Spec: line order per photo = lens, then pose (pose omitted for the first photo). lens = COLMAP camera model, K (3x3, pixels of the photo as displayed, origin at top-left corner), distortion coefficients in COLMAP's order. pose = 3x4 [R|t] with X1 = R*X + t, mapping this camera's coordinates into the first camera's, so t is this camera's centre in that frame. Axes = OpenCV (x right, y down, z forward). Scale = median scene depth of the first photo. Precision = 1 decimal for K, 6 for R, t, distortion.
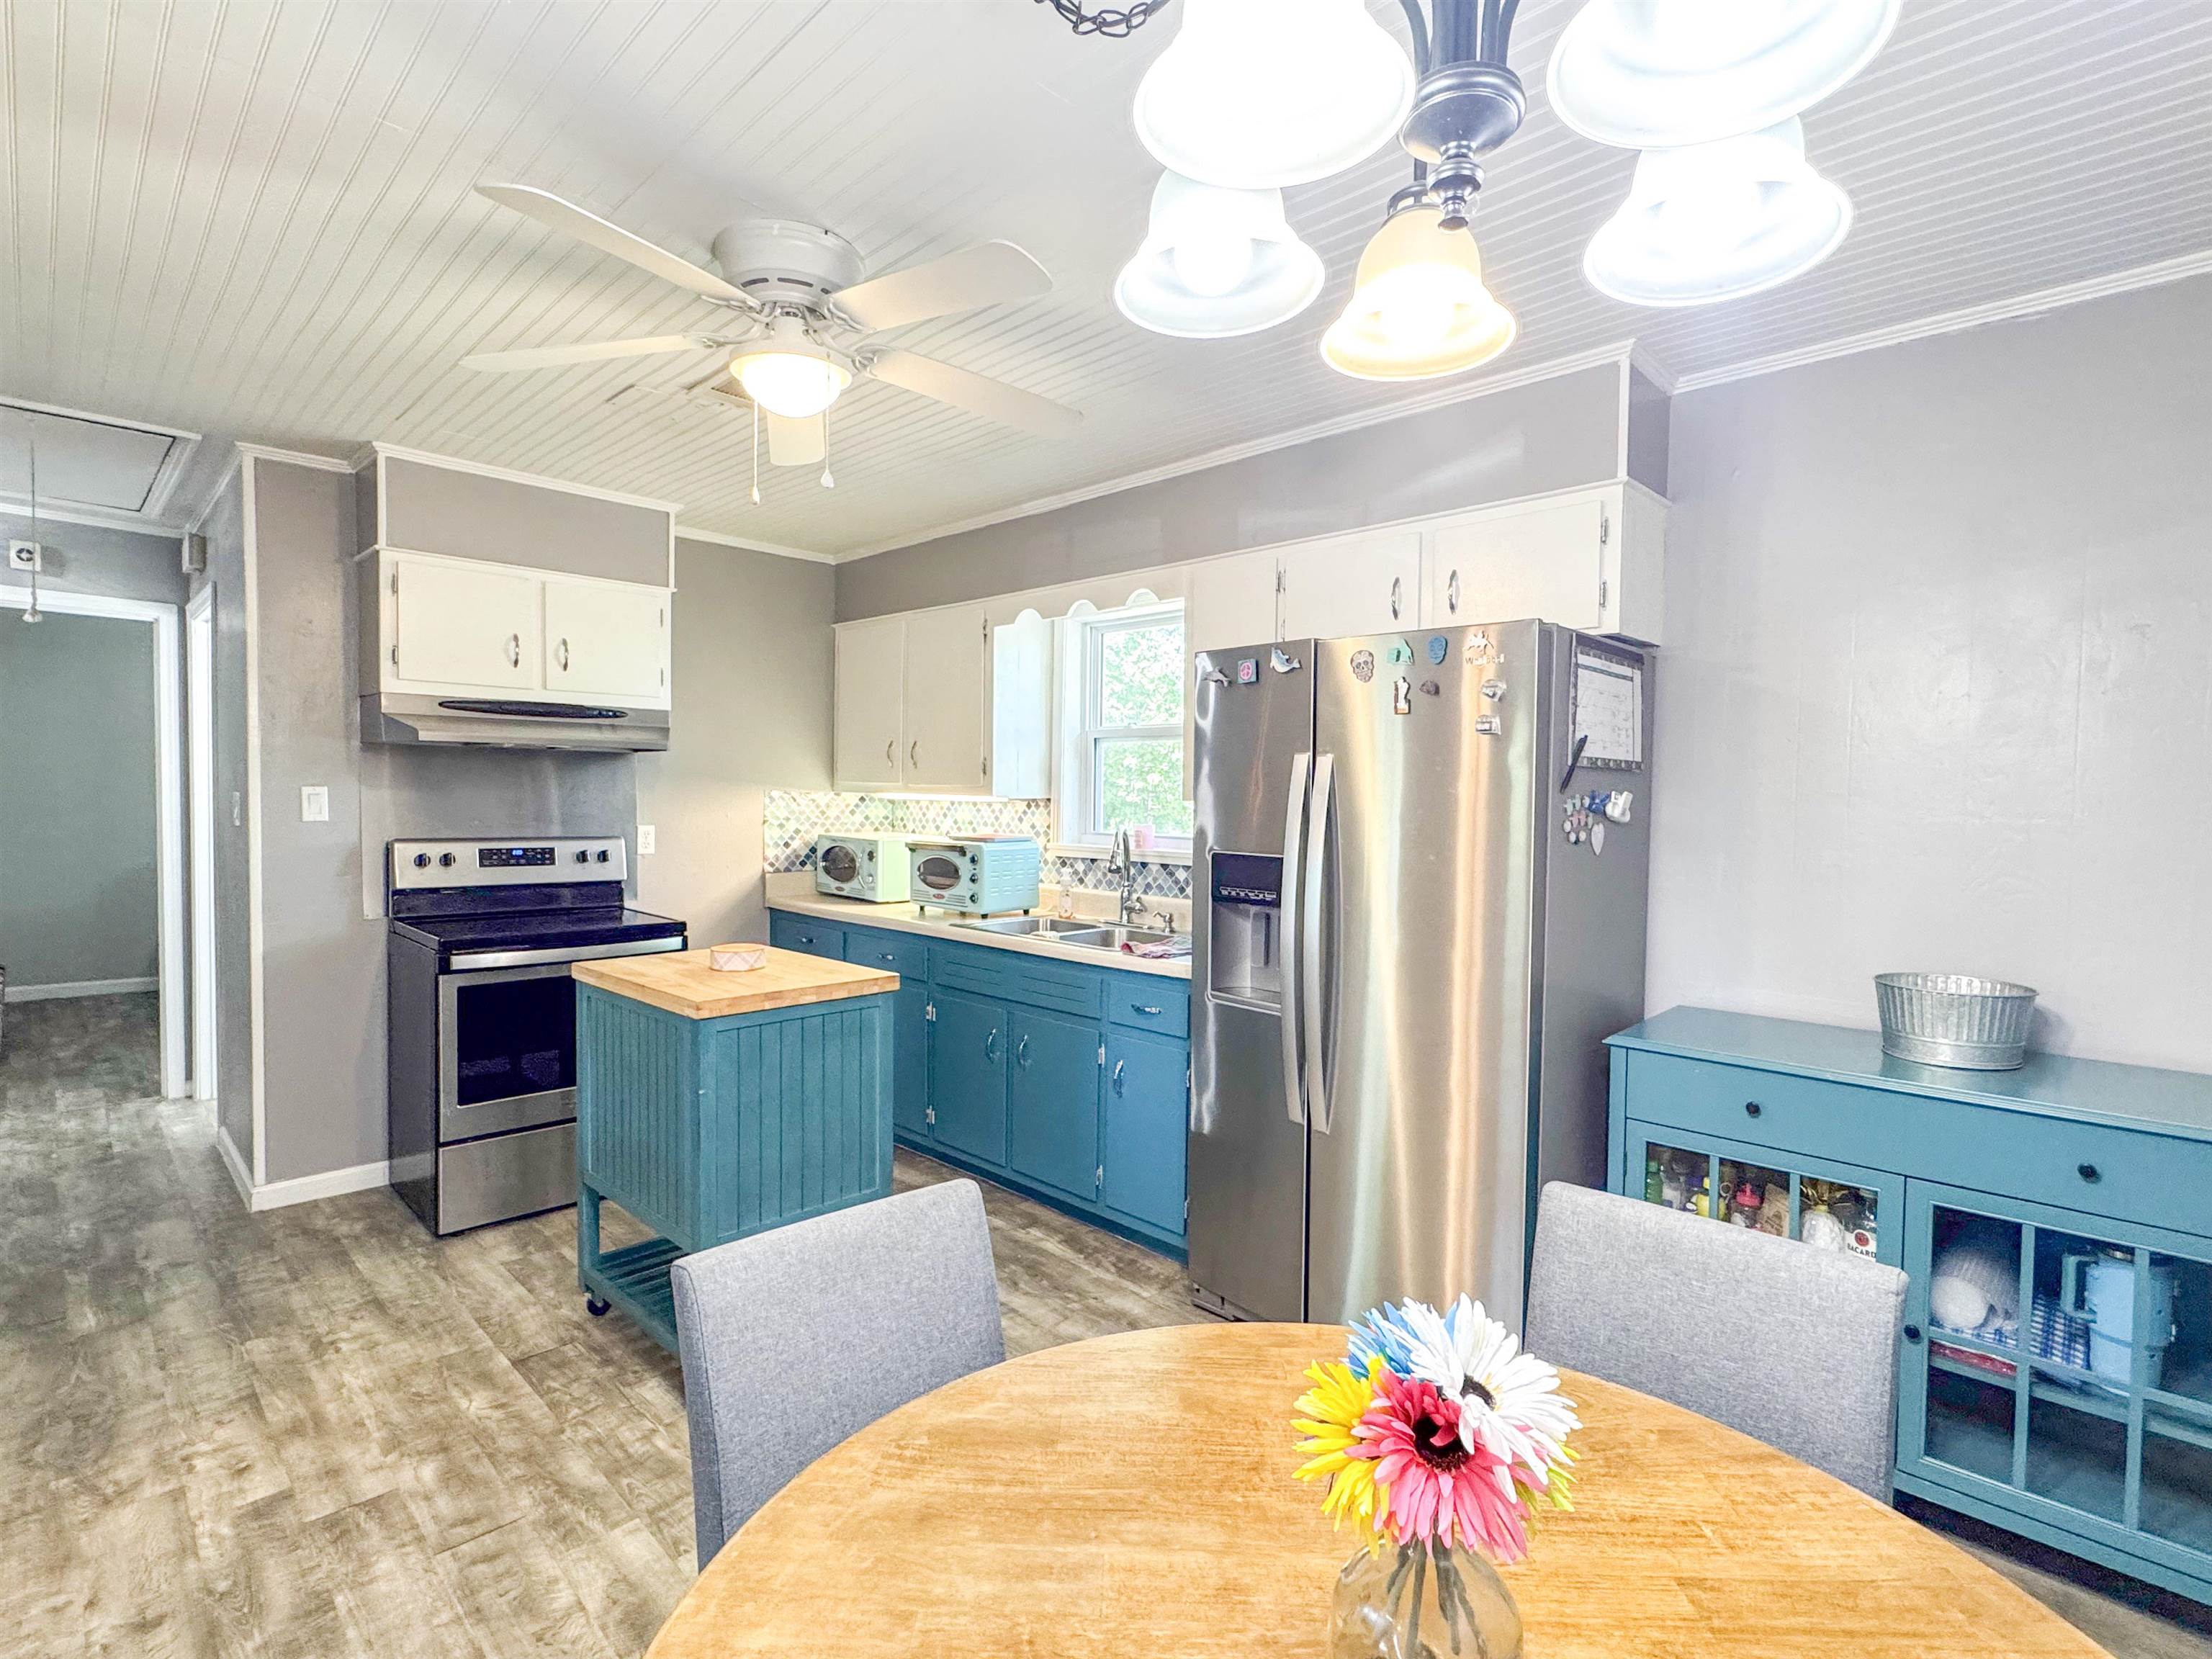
lens RADIAL K [[1061.3, 0, 1099.2], [0, 1061.3, 833.2], [0, 0, 1]] dist [-0.002091, -0.000995]
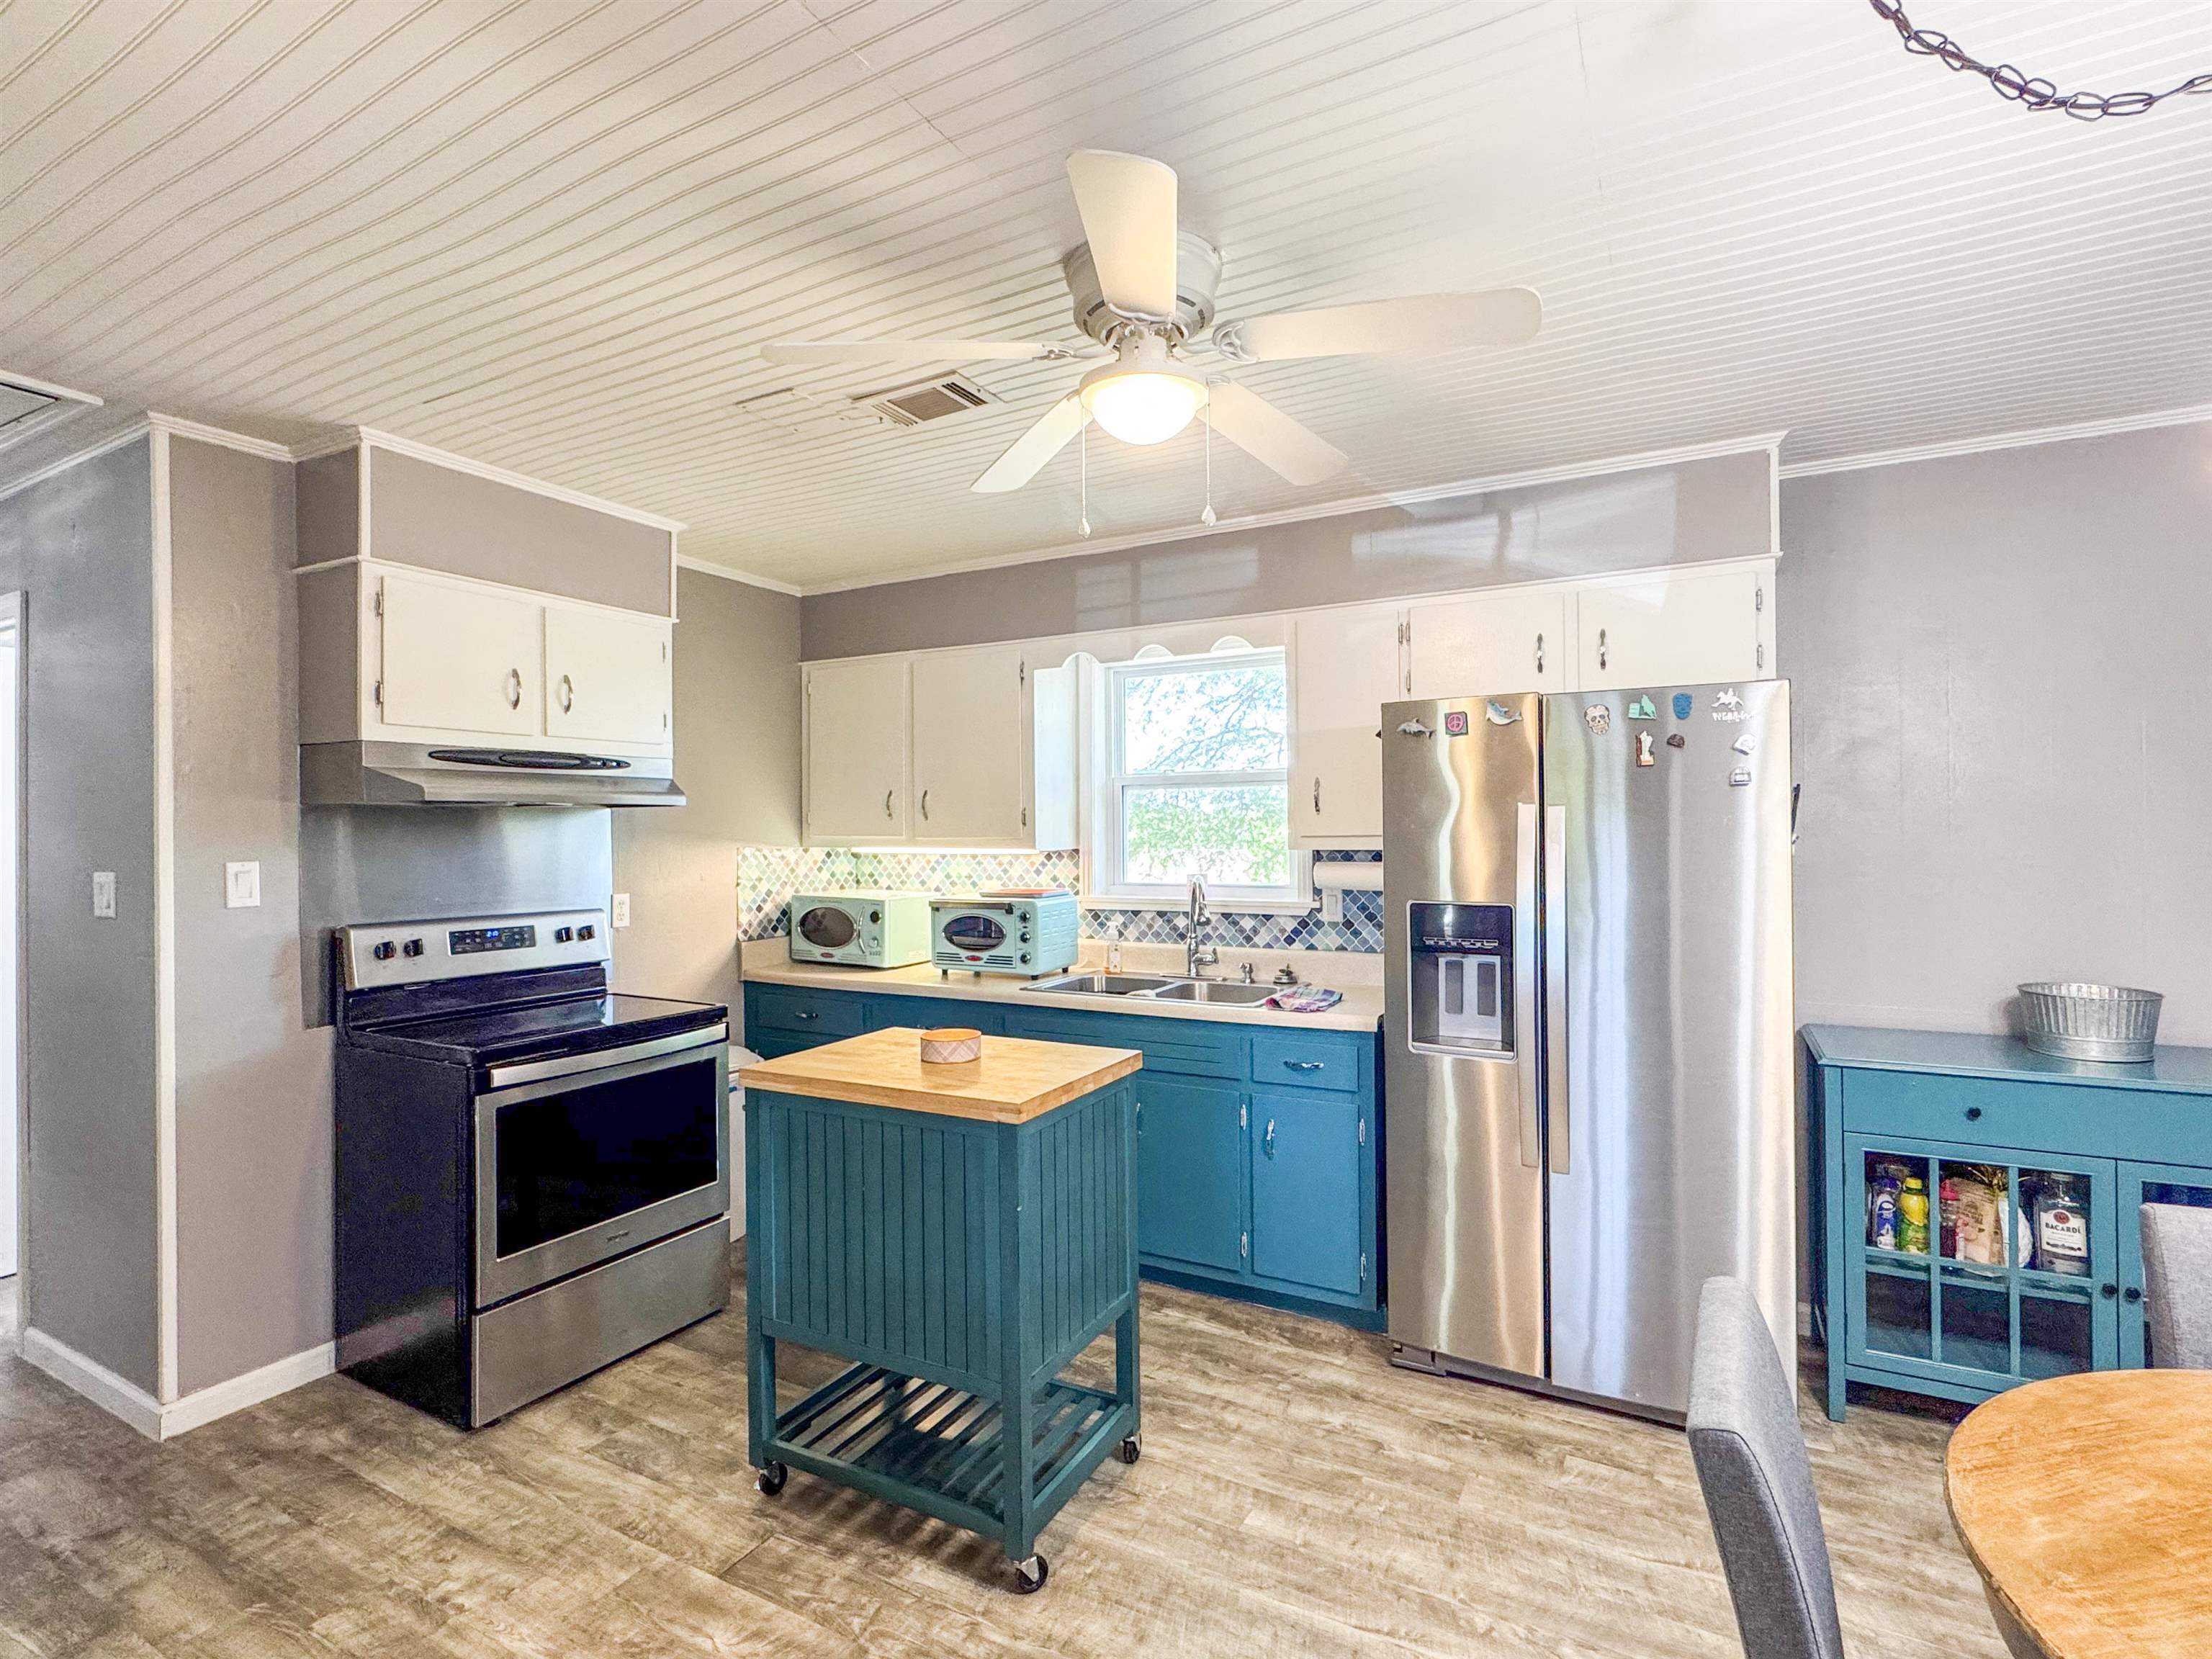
lens RADIAL K [[1060.2, 0, 1100.9], [0, 1060.2, 830.8], [0, 0, 1]] dist [-0.002873, -0.000314]
pose [[0.961680, -0.022608, 0.273240, -0.340423], [0.032831, 0.998919, -0.032900, -0.020197], [-0.272201, 0.040610, 0.961383, 0.090254]]
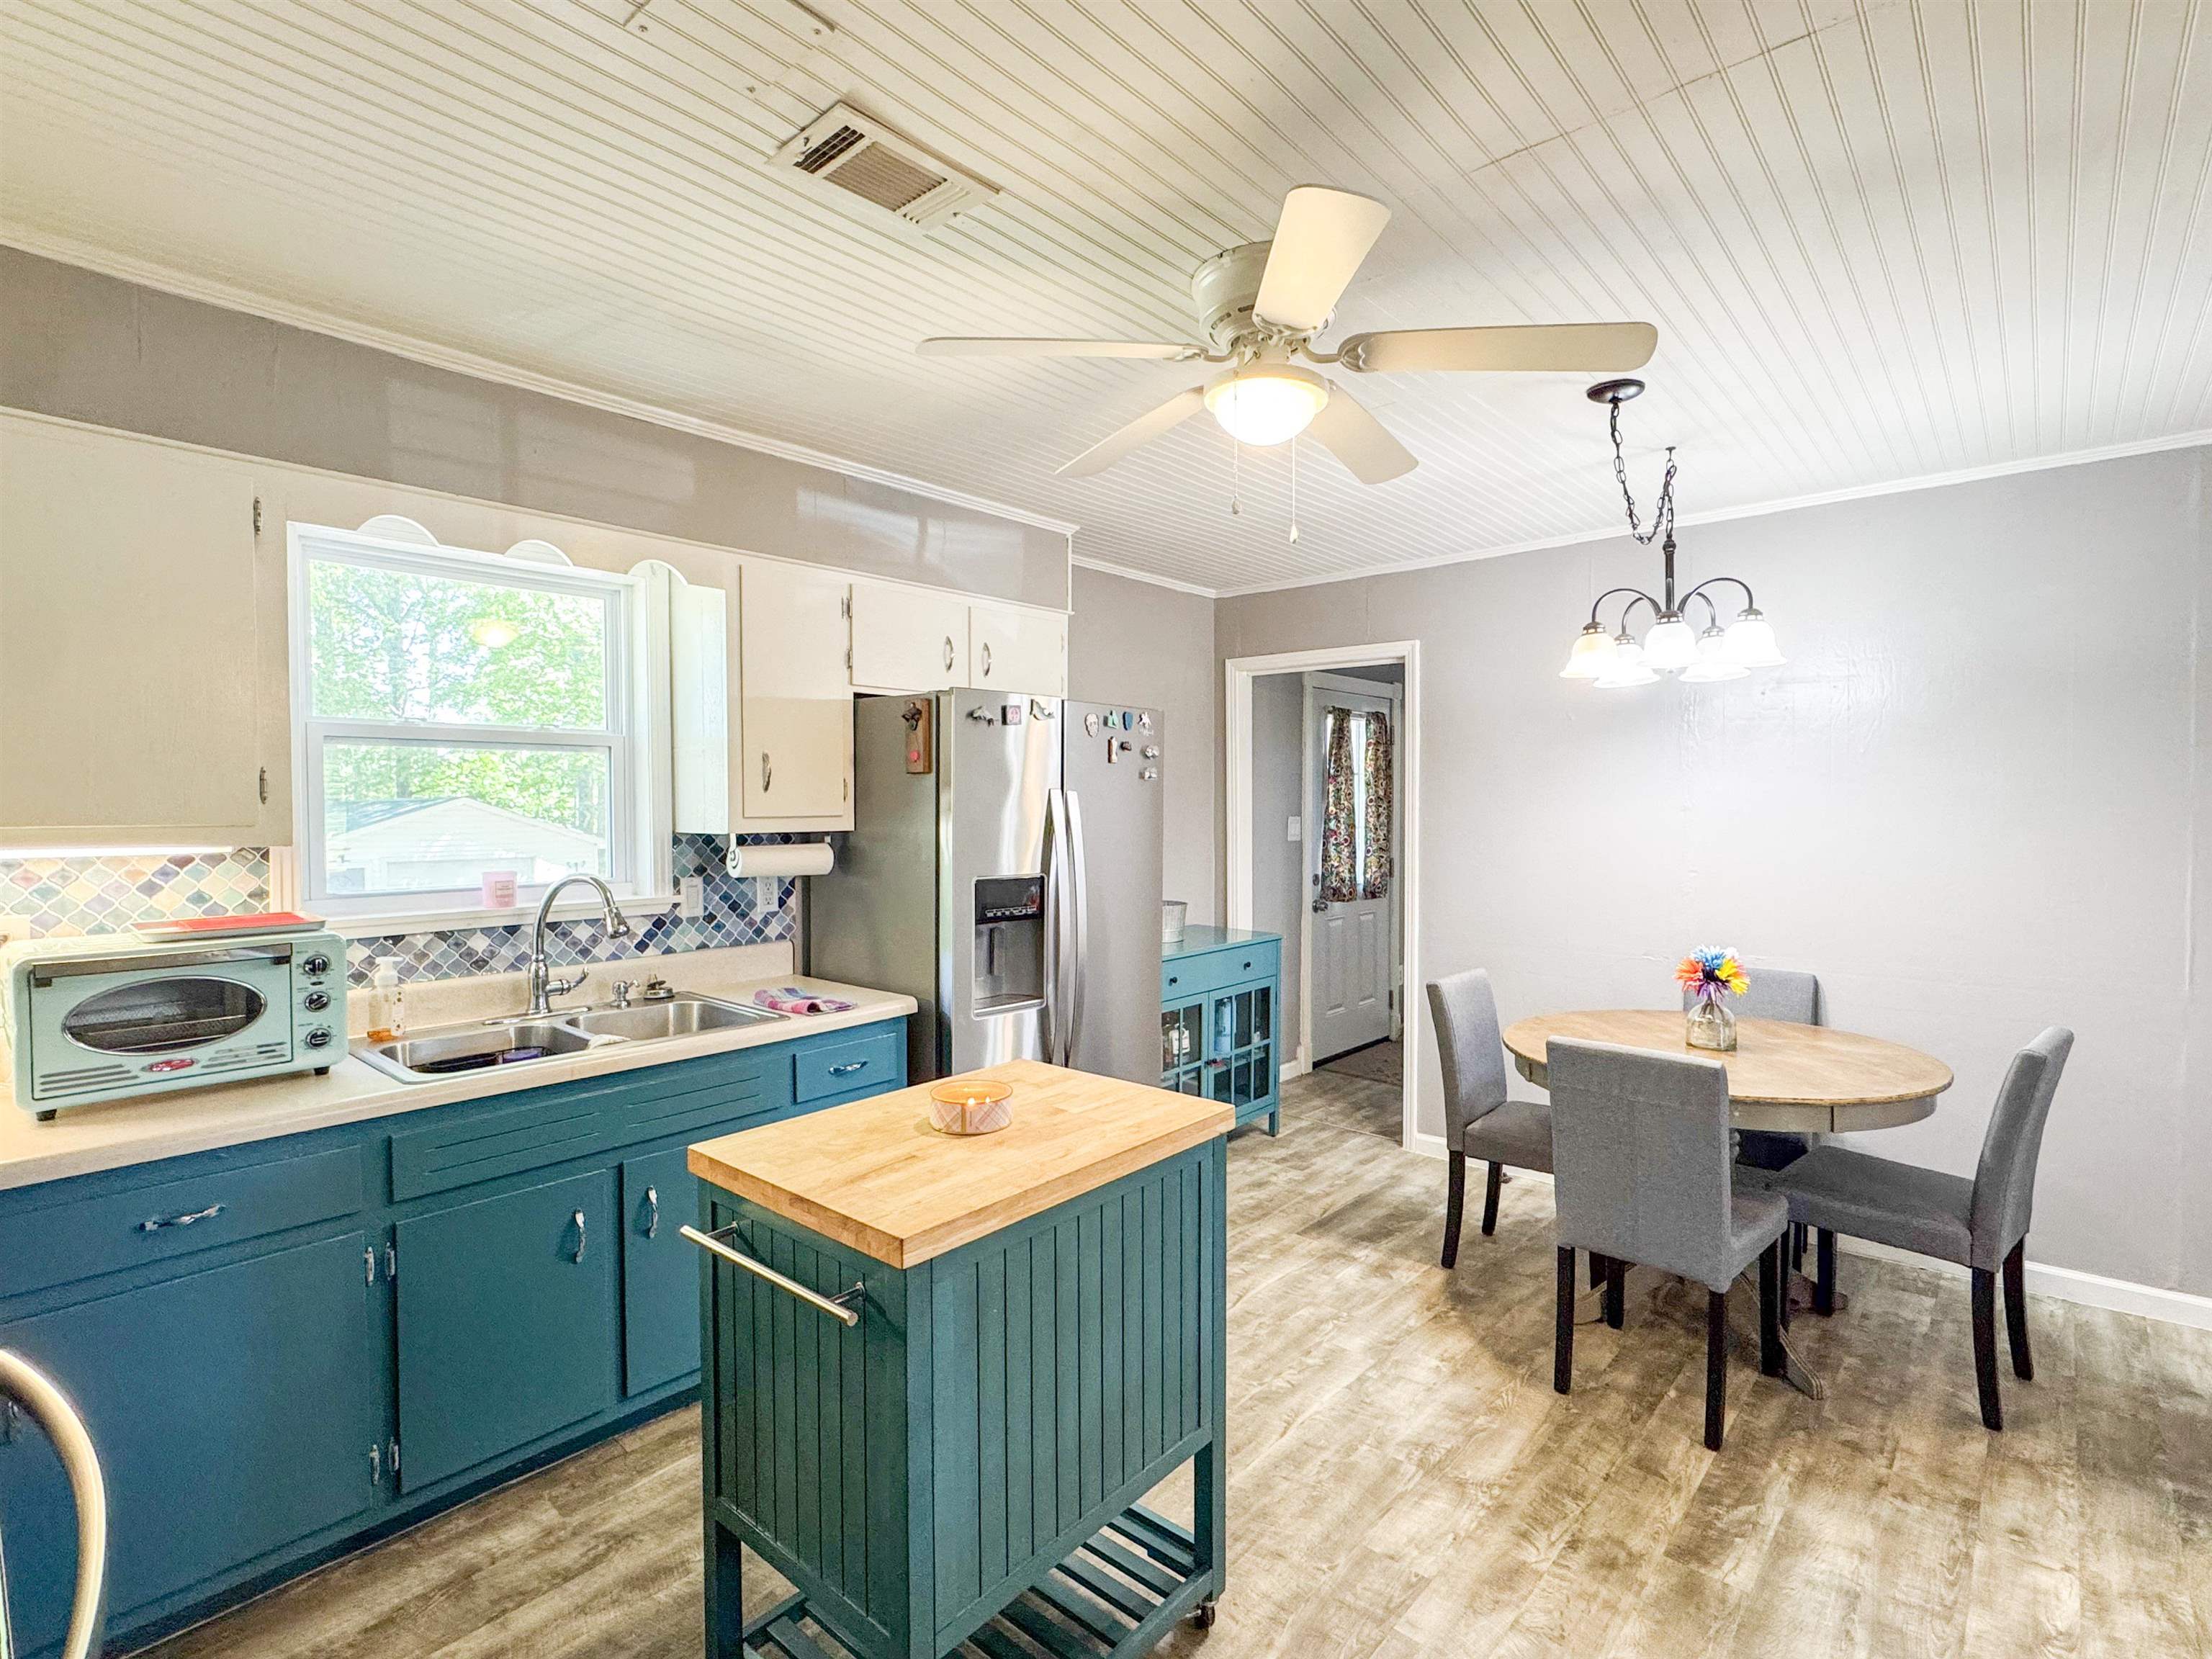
lens RADIAL K [[1060.2, 0, 1100.9], [0, 1060.2, 830.8], [0, 0, 1]] dist [-0.002873, -0.000314]
pose [[-0.048571, -0.043873, 0.997856, -0.727959], [0.036580, 0.998286, 0.045673, -0.056971], [-0.998150, 0.038720, -0.046882, 0.705729]]
